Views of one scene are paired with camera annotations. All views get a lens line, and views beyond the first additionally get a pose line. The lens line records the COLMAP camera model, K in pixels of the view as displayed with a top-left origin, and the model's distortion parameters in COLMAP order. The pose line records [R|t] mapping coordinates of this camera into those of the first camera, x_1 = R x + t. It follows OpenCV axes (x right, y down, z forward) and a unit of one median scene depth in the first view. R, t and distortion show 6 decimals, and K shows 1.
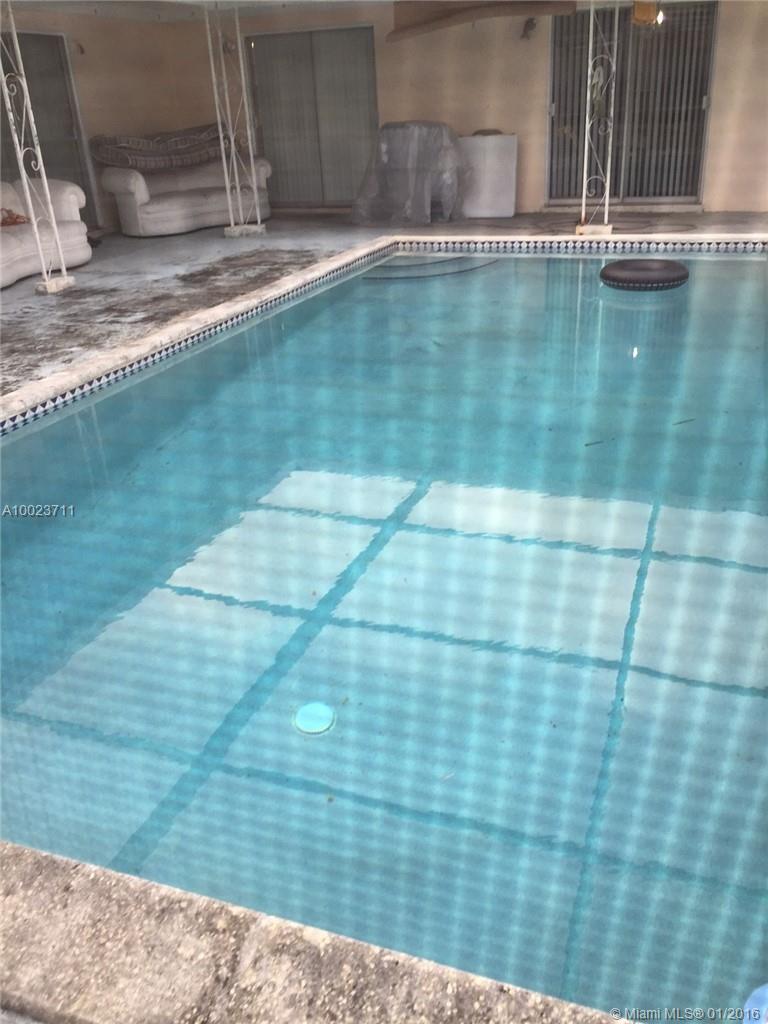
lens RADIAL K [[873.3, 0, 382.4], [0, 873.3, 509.4], [0, 0, 1]] dist [0.097604, -0.144335]
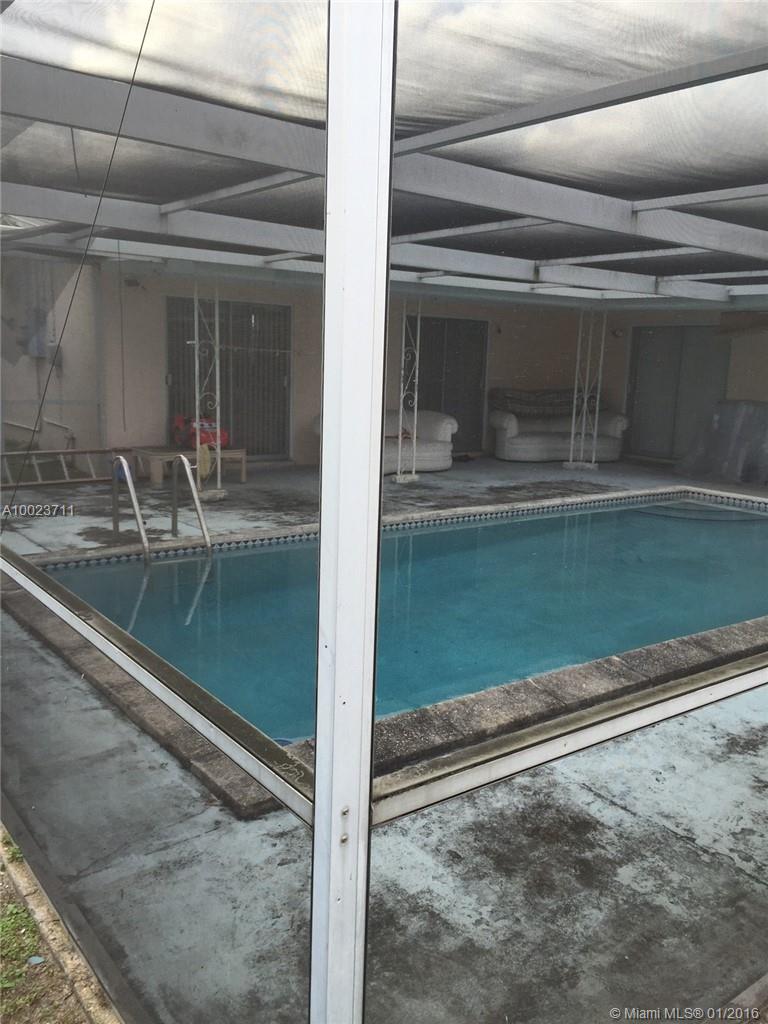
lens RADIAL K [[865.3, 0, 384.0], [0, 865.3, 512.0], [0, 0, 1]] dist [0.090556, -0.120815]
pose [[0.840684, 0.168072, -0.514784, 0.288472], [-0.291920, 0.941322, -0.169396, 0.042205], [0.456107, 0.292684, 0.840418, -0.169880]]
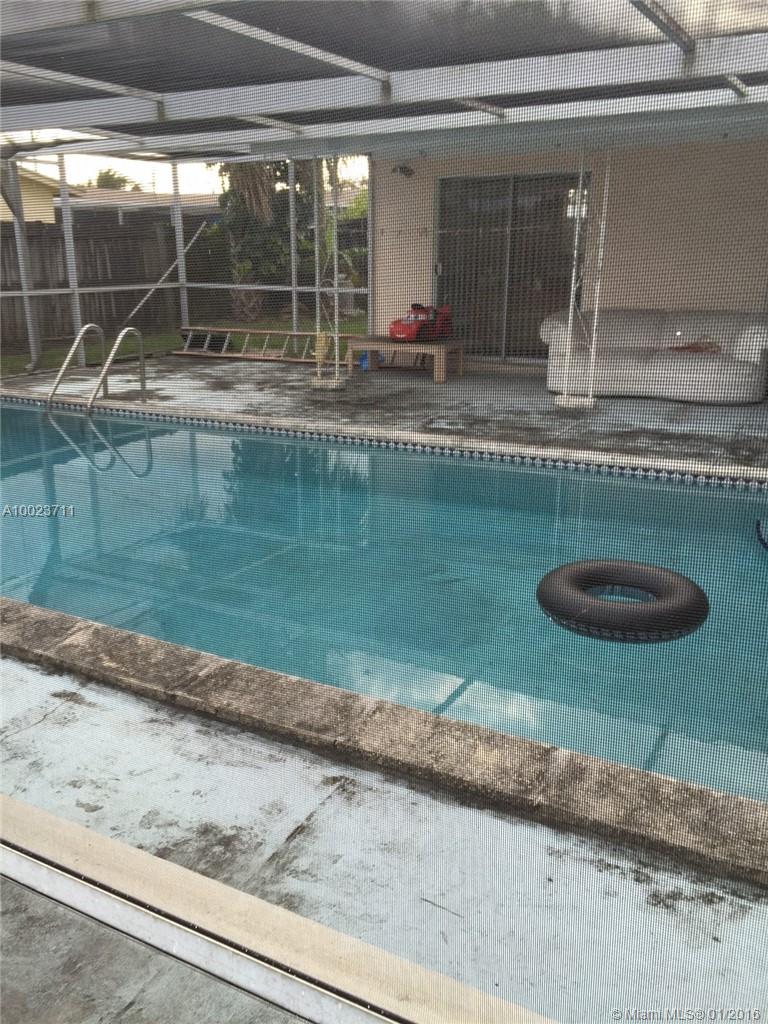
lens RADIAL K [[865.3, 0, 384.0], [0, 865.3, 512.0], [0, 0, 1]] dist [0.090556, -0.120815]
pose [[-0.122523, 0.334375, -0.934442, 0.580135], [-0.414481, 0.838257, 0.354303, -0.348354], [0.901773, 0.430719, 0.035887, 0.667837]]
